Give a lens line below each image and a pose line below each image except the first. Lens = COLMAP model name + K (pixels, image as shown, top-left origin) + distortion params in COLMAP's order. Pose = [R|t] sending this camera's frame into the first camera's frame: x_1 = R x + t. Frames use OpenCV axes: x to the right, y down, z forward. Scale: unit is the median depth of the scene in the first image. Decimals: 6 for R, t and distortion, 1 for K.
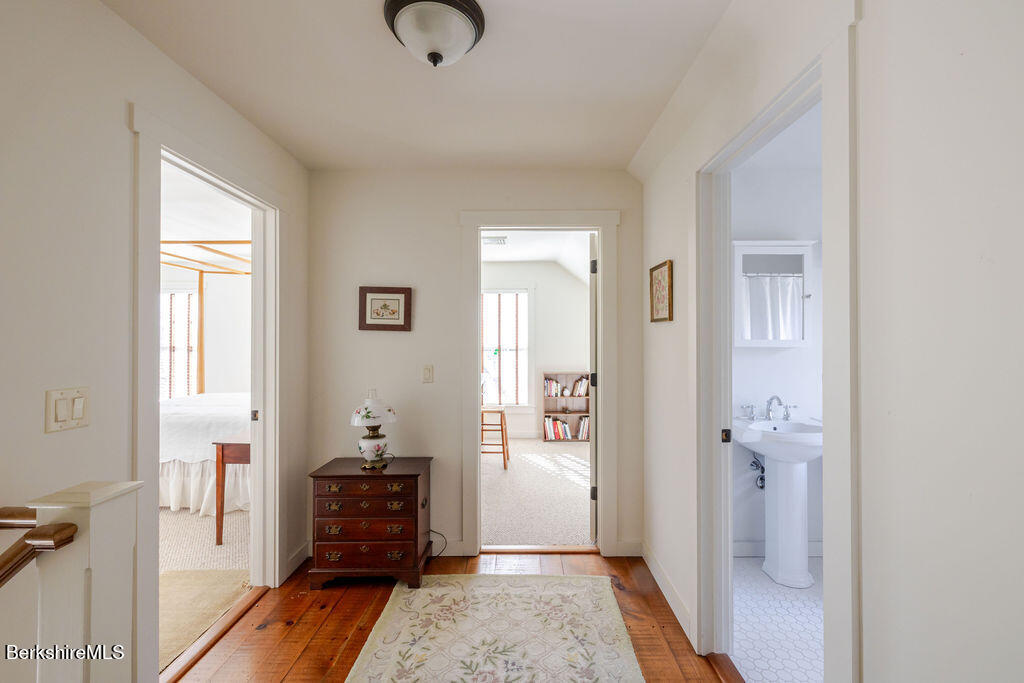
lens RADIAL K [[438.0, 0, 514.4], [0, 438.0, 339.3], [0, 0, 1]] dist [-0.000491, 0.000152]
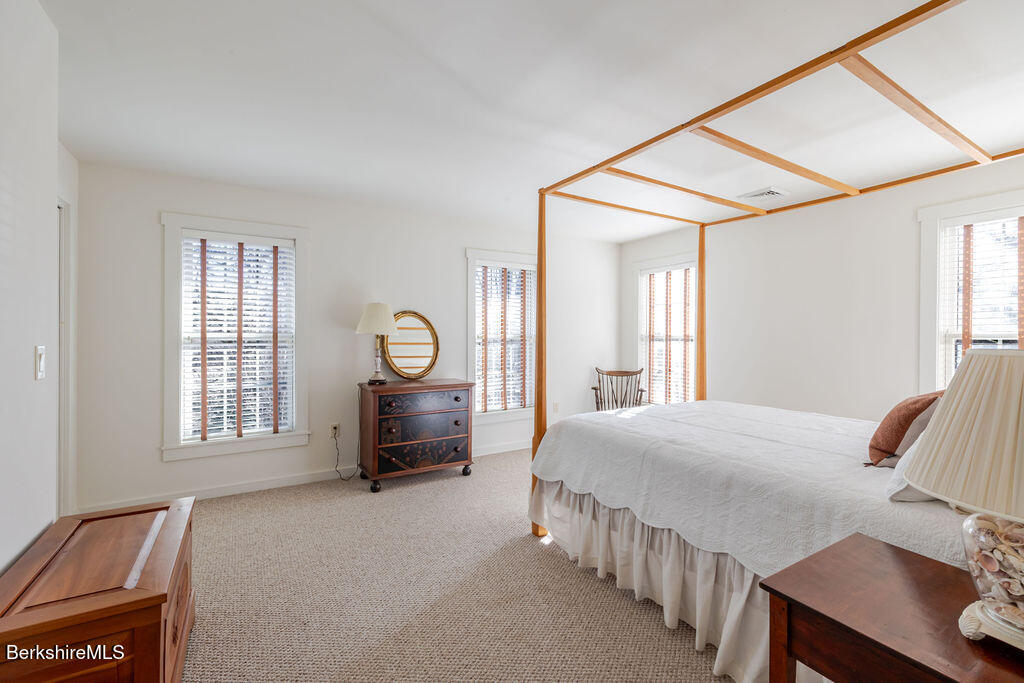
lens RADIAL K [[438.0, 0, 514.4], [0, 438.0, 339.3], [0, 0, 1]] dist [-0.000491, 0.000152]
pose [[0.536169, 0.001483, -0.844109, -0.416413], [0.003303, 0.999987, 0.003855, 0.034145], [0.844104, -0.004855, 0.536157, 0.540504]]
